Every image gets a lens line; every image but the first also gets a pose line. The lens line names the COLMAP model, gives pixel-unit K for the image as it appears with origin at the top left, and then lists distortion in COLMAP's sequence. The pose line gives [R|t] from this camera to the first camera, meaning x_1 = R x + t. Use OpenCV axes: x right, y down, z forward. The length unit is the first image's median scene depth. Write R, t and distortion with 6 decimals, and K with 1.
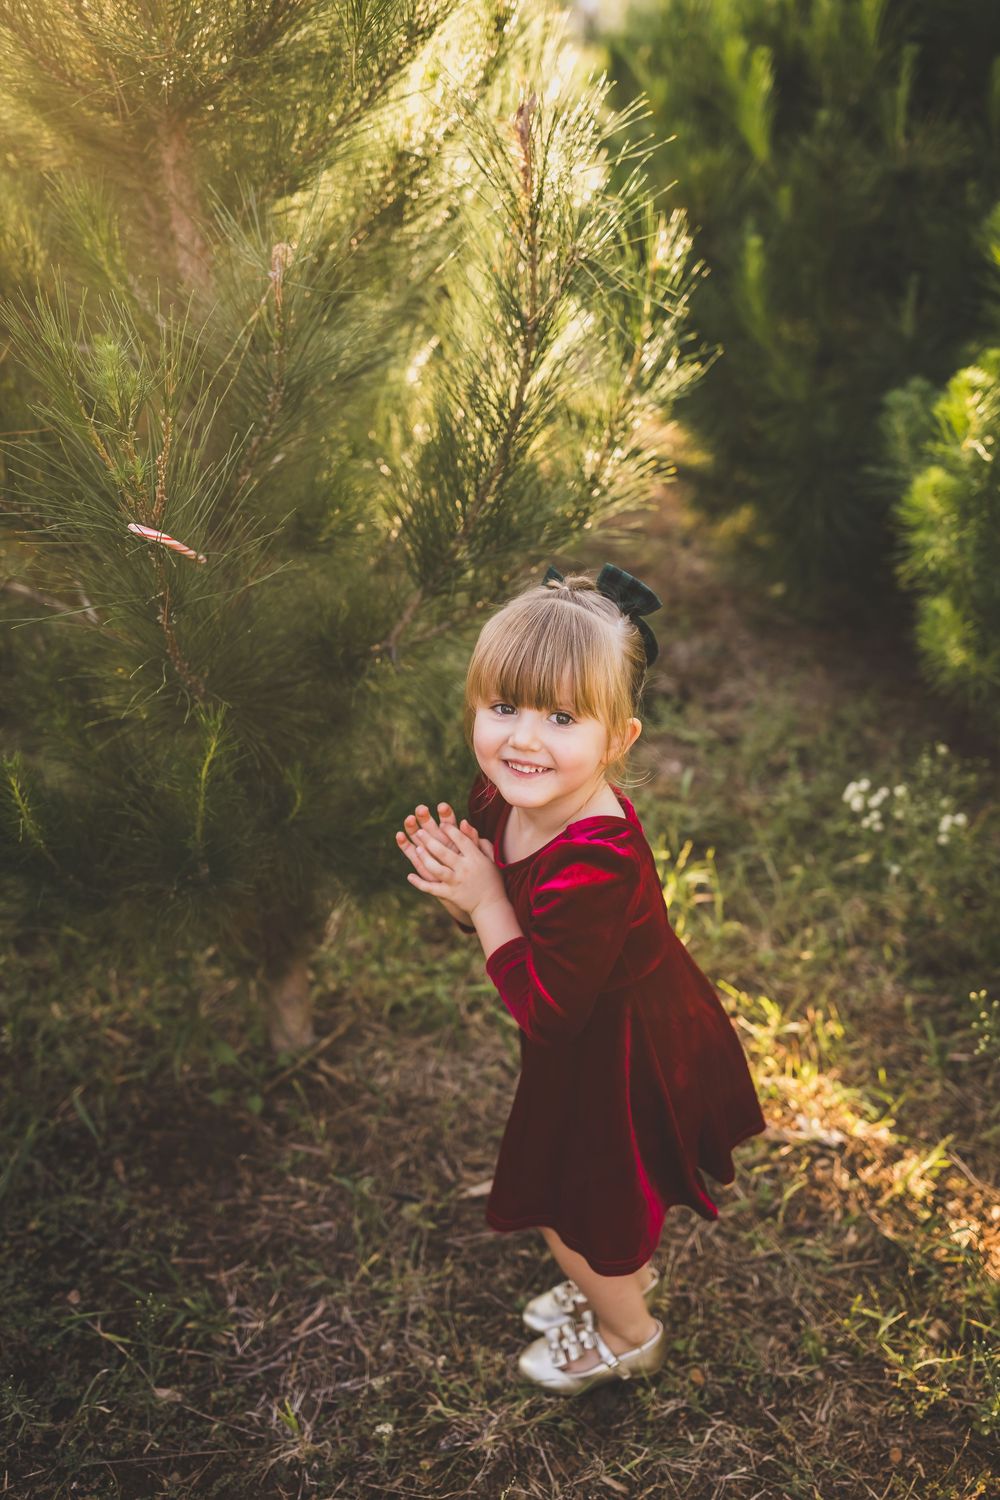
lens RADIAL K [[1477.0, 0, 500.0], [0, 1477.0, 750.0], [0, 0, 1]] dist [0.004419, 0.025862]
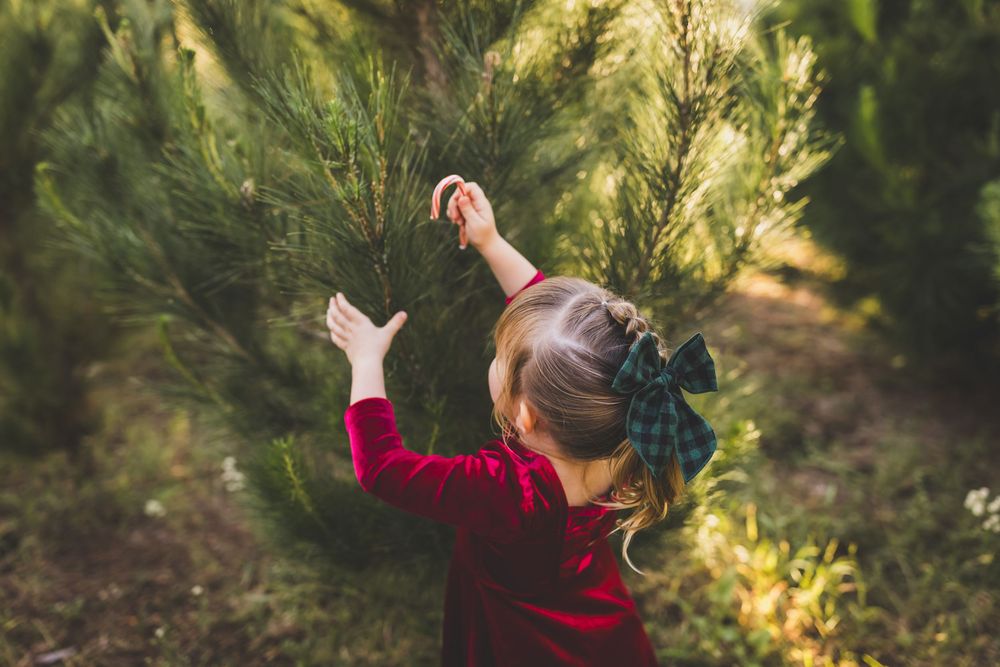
lens RADIAL K [[984.7, 0, 500.0], [0, 984.7, 333.5], [0, 0, 1]] dist [0.004419, 0.025862]
pose [[0.980283, -0.016818, -0.196883, 0.016655], [-0.016371, 0.986034, -0.165740, 0.030609], [0.196920, 0.165695, 0.966316, 0.100806]]
